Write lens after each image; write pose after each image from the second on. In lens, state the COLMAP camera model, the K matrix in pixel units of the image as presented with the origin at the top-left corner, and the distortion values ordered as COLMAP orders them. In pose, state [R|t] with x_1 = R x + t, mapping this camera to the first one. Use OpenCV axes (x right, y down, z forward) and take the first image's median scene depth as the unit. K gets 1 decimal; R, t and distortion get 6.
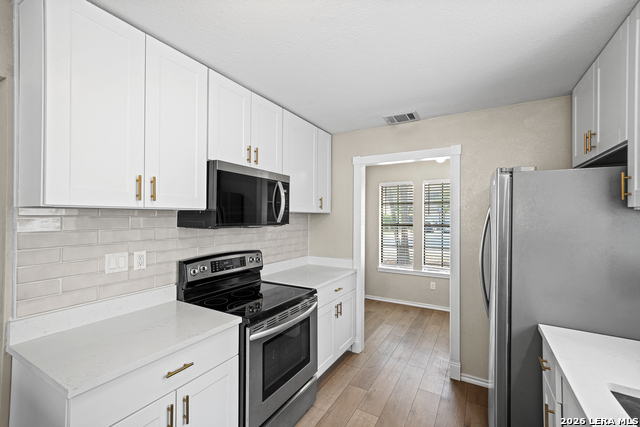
lens RADIAL K [[278.3, 0, 322.9], [0, 278.3, 214.2], [0, 0, 1]] dist [0.005700, 0.000330]
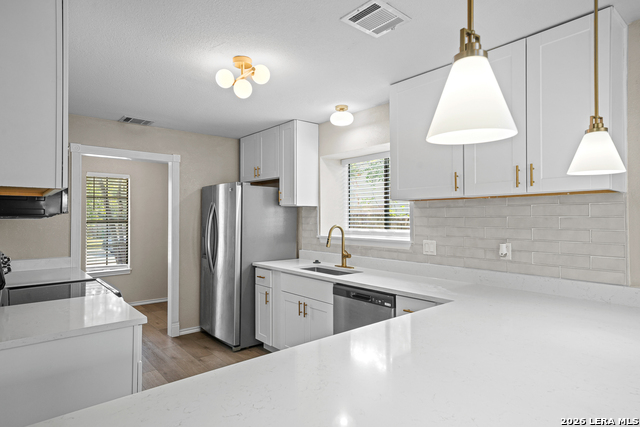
lens RADIAL K [[361.0, 0, 319.1], [0, 361.0, 211.0], [0, 0, 1]] dist [0.014709, -0.000022]
pose [[0.330705, 0.012198, 0.943655, -0.969235], [-0.000954, 0.999920, -0.012591, 0.036637], [-0.943734, 0.003263, 0.330690, -0.191150]]
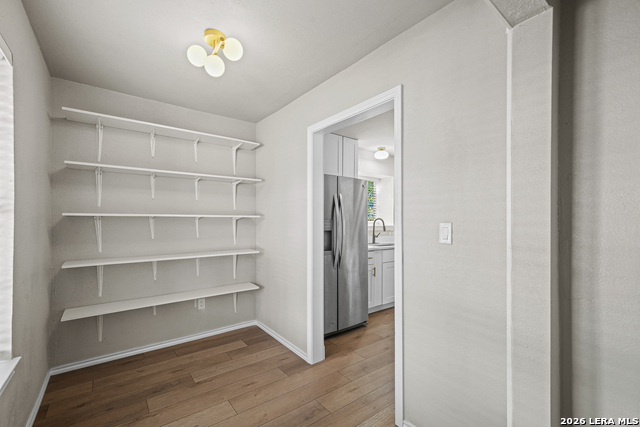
lens RADIAL K [[278.3, 0, 317.7], [0, 278.3, 216.3], [0, 0, 1]] dist [0.005700, 0.000330]
pose [[-0.920570, 0.000139, 0.390577, 0.093680], [-0.007392, 0.999815, -0.017779, 0.099604], [-0.390507, -0.019254, -0.920399, 2.131670]]
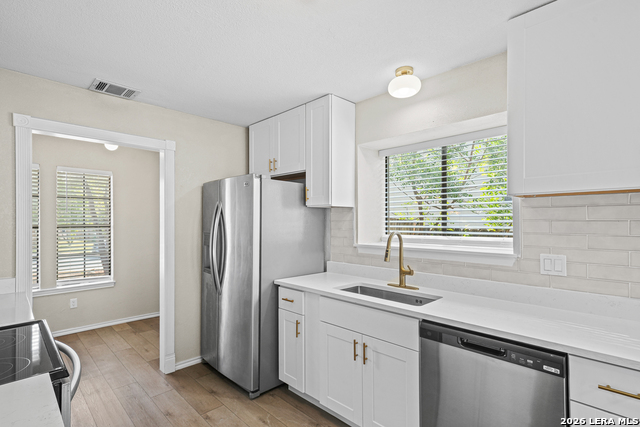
lens RADIAL K [[309.7, 0, 319.1], [0, 309.7, 220.3], [0, 0, 1]] dist [0.005595, 0.001906]
pose [[0.252901, -0.000158, 0.967492, -0.520252], [-0.002449, 0.999997, 0.000803, 0.041954], [-0.967489, -0.002572, 0.252900, 0.216377]]
